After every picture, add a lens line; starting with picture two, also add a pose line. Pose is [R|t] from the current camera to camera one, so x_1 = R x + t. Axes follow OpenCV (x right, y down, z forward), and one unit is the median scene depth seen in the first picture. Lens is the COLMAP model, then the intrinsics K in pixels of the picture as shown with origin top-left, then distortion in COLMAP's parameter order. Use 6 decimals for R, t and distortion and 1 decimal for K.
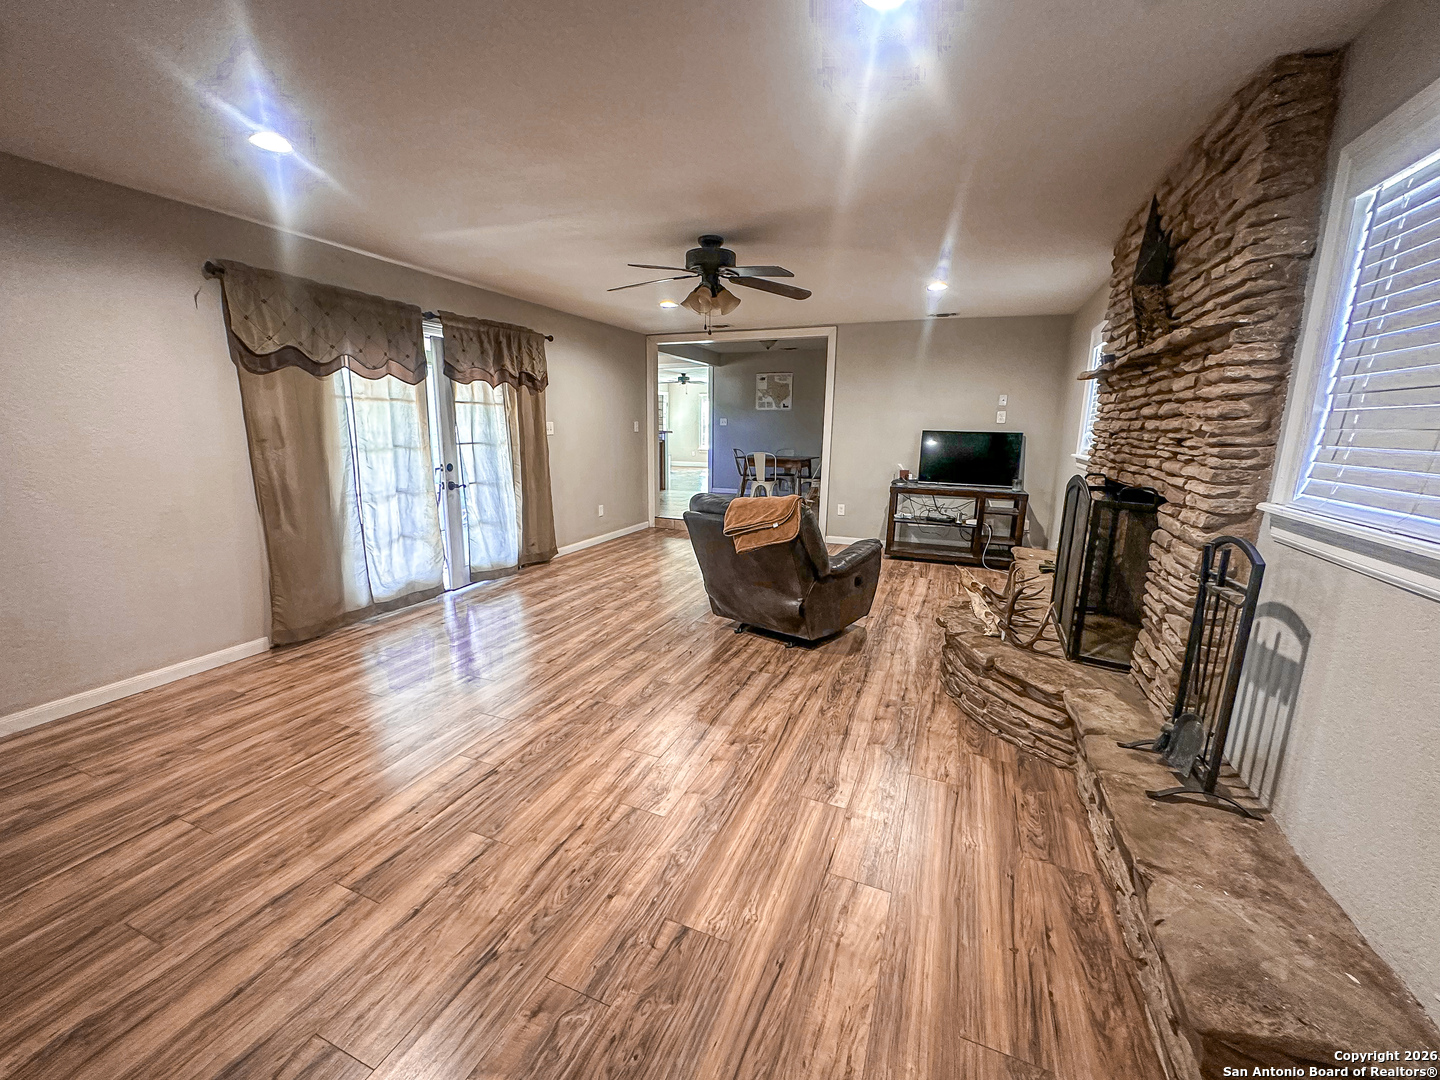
lens RADIAL K [[578.8, 0, 720.3], [0, 578.8, 538.5], [0, 0, 1]] dist [-0.001545, -0.000178]
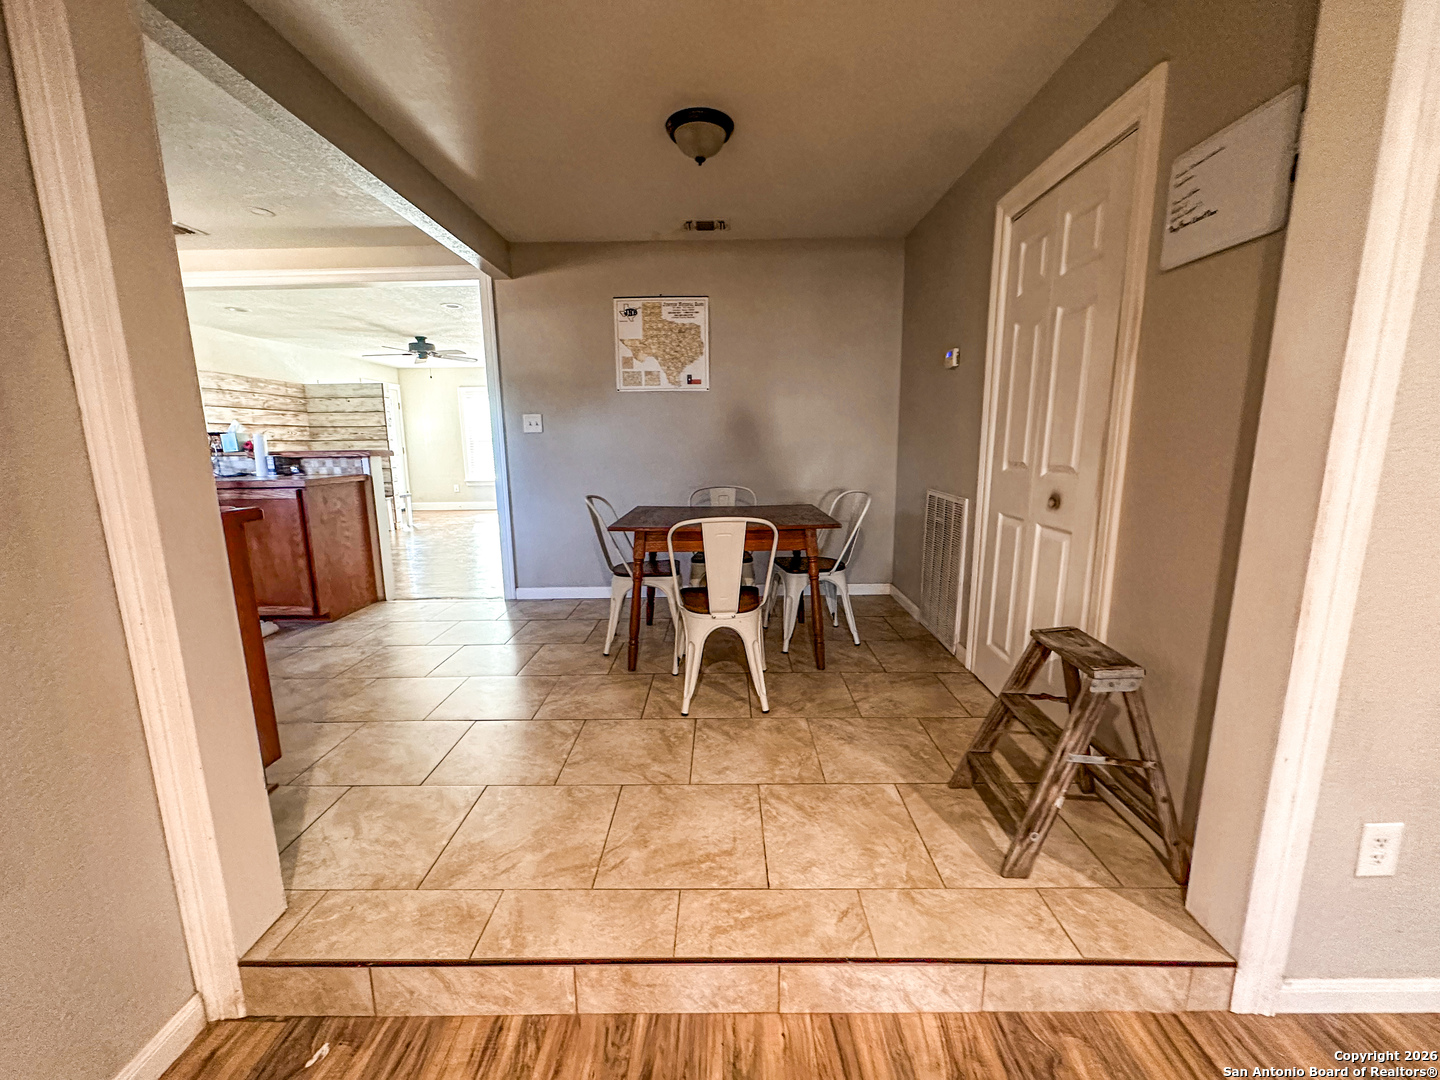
lens RADIAL K [[578.8, 0, 718.2], [0, 578.8, 542.0], [0, 0, 1]] dist [-0.001545, -0.000178]
pose [[0.927361, -0.094717, 0.361982, -0.030990], [0.102146, 0.994768, -0.001395, -0.110538], [-0.359956, 0.038269, 0.932184, 0.607850]]
